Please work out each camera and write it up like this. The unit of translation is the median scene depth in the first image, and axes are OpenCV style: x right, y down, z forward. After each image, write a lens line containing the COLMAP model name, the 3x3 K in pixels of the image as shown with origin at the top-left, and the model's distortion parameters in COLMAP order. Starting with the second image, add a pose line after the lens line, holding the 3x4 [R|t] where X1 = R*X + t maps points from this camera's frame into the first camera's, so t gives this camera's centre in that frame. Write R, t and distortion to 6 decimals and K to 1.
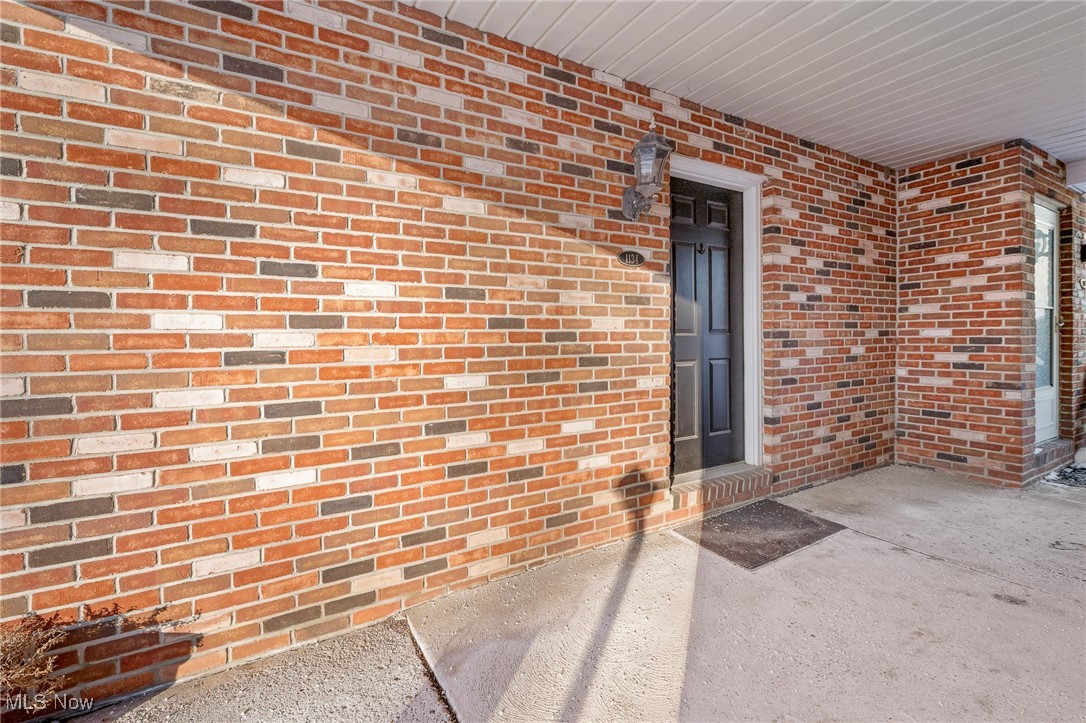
lens RADIAL K [[452.1, 0, 541.6], [0, 452.1, 341.6], [0, 0, 1]] dist [-0.001461, -0.000187]
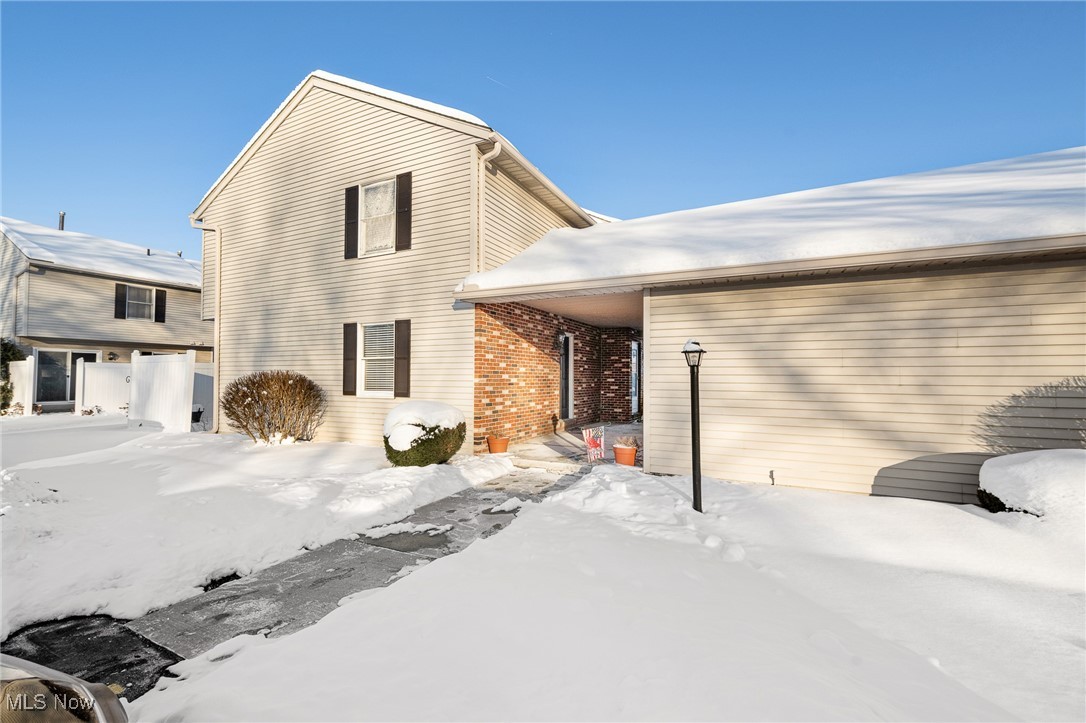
lens RADIAL K [[452.1, 0, 541.6], [0, 452.1, 341.6], [0, 0, 1]] dist [-0.001461, -0.000187]
pose [[0.827889, 0.063487, 0.557288, -1.647064], [-0.015950, 0.995836, -0.089753, 0.006997], [-0.560666, 0.065417, 0.825454, -1.714579]]
